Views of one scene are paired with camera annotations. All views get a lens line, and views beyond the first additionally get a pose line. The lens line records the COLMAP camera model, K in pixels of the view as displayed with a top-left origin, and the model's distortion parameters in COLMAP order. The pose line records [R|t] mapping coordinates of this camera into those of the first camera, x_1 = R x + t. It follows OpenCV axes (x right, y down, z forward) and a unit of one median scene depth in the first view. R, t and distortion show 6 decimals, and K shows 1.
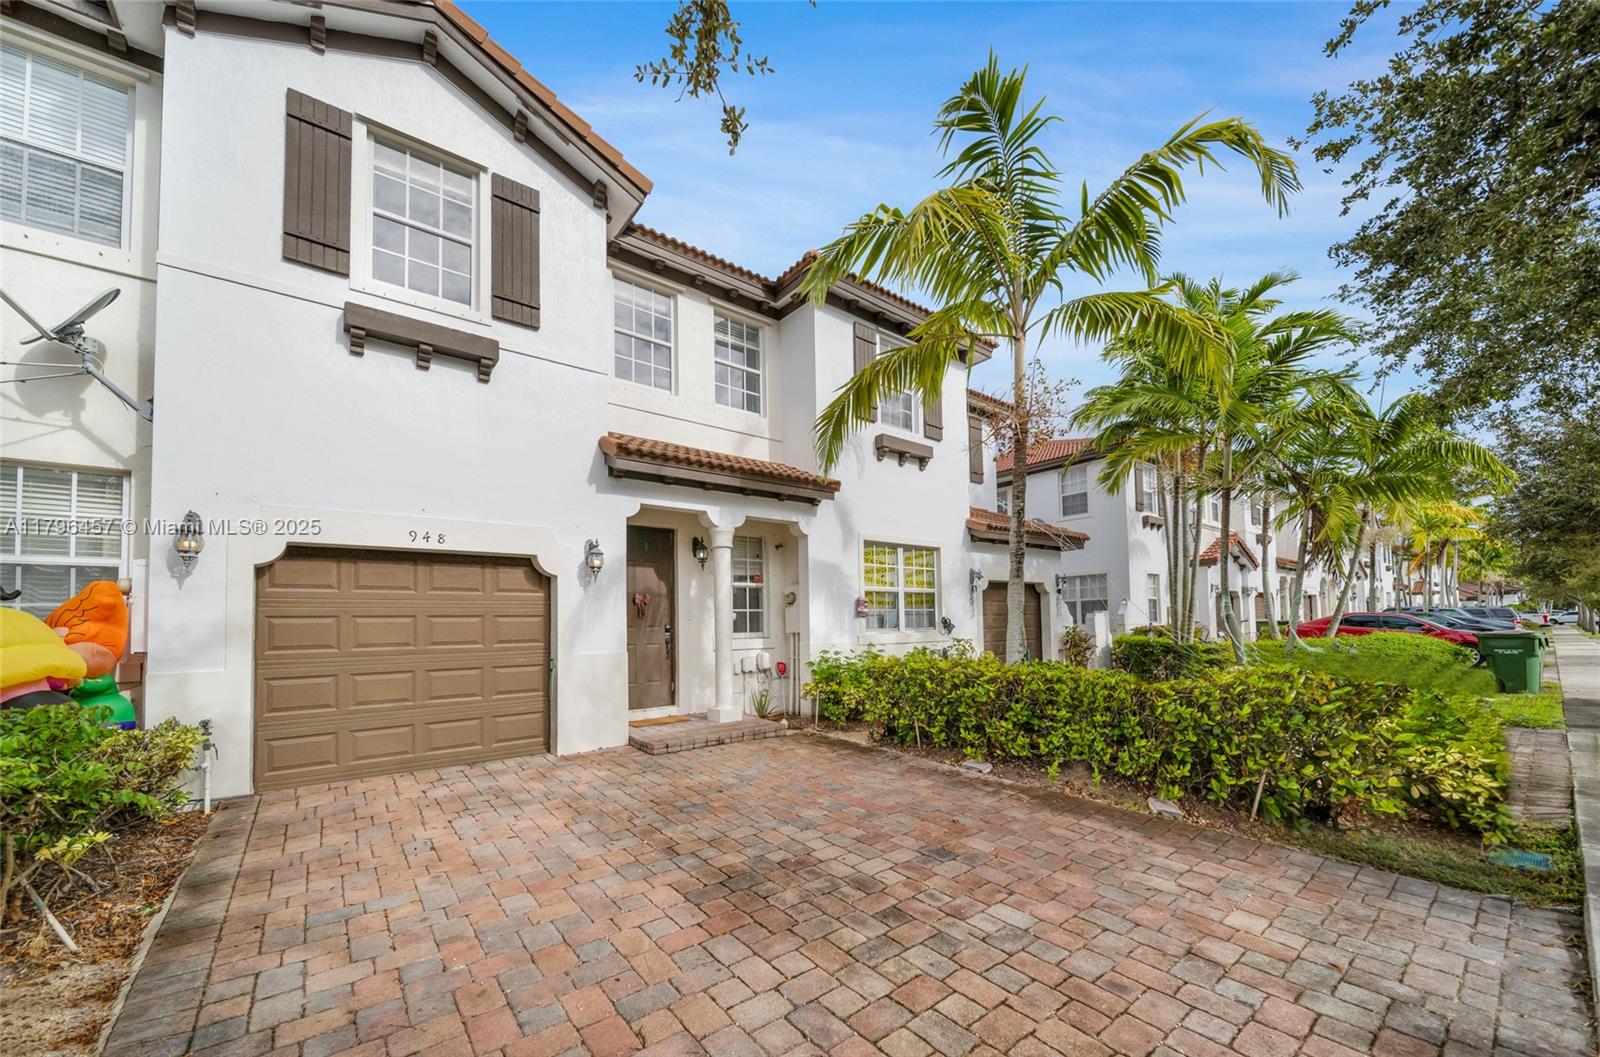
lens RADIAL K [[592.9, 0, 805.7], [0, 592.9, 607.1], [0, 0, 1]] dist [0.011198, -0.000098]
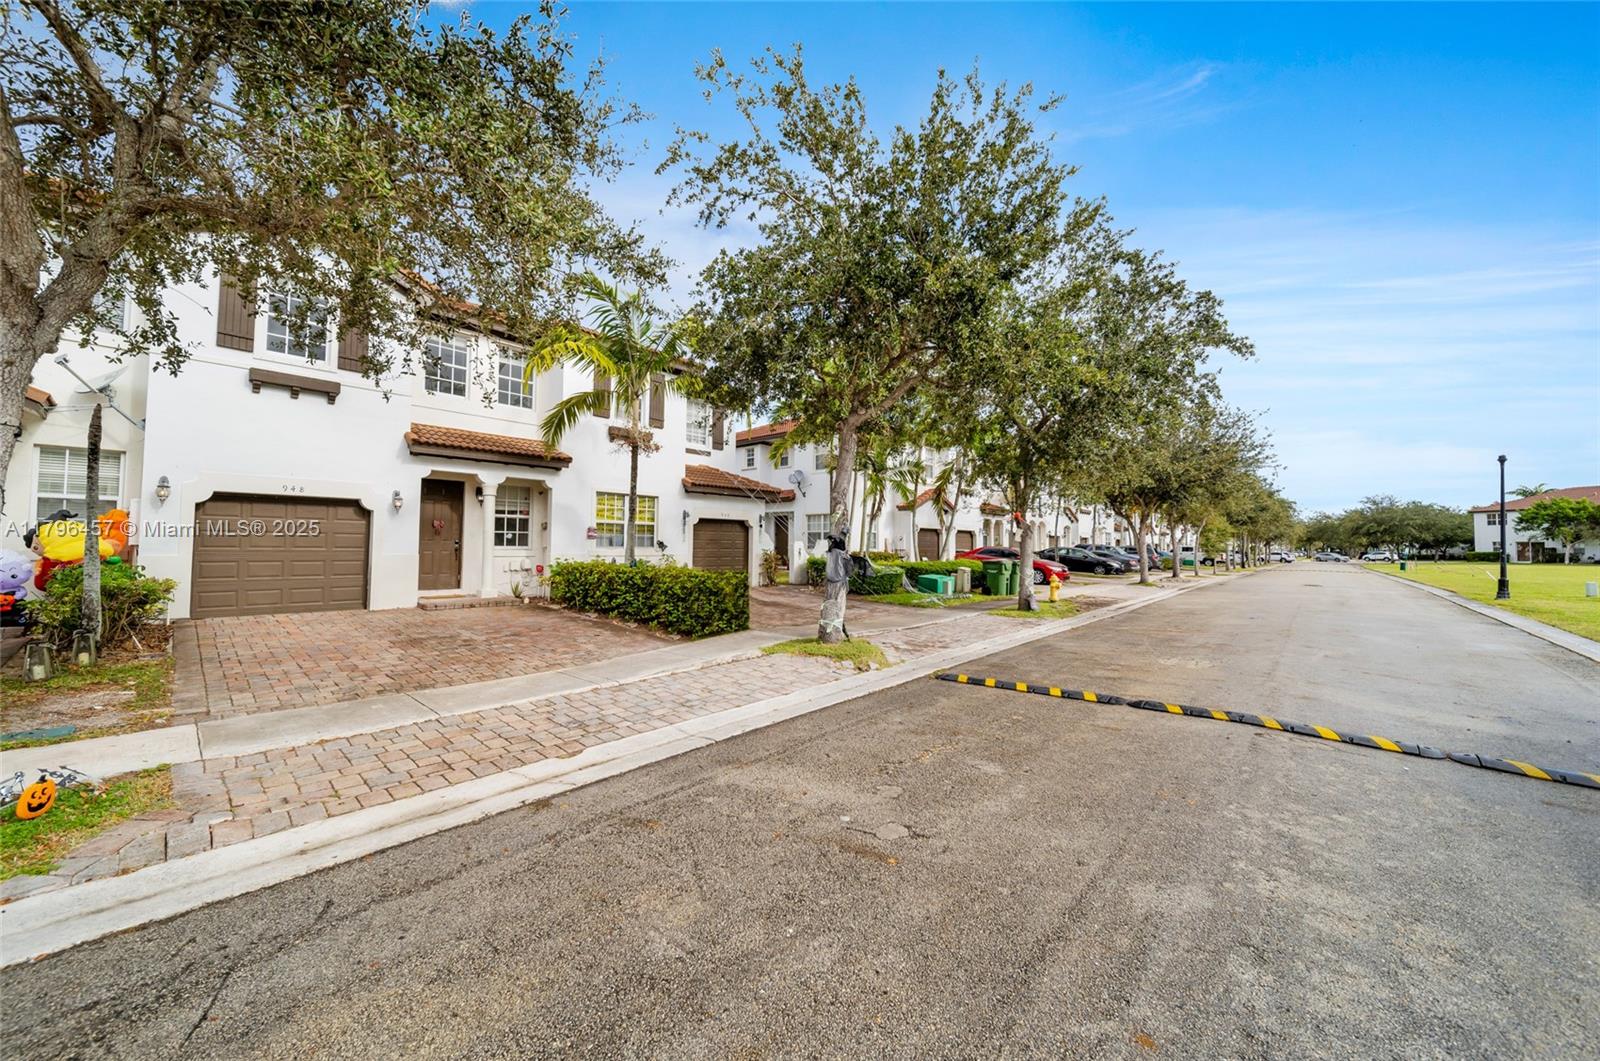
lens RADIAL K [[568.1, 0, 793.6], [0, 568.1, 531.1], [0, 0, 1]] dist [0.000298, -0.000251]
pose [[0.989055, 0.035955, 0.143098, 0.490624], [-0.036946, 0.999308, 0.004275, -0.037174], [-0.142846, -0.009515, 0.989699, -0.728819]]
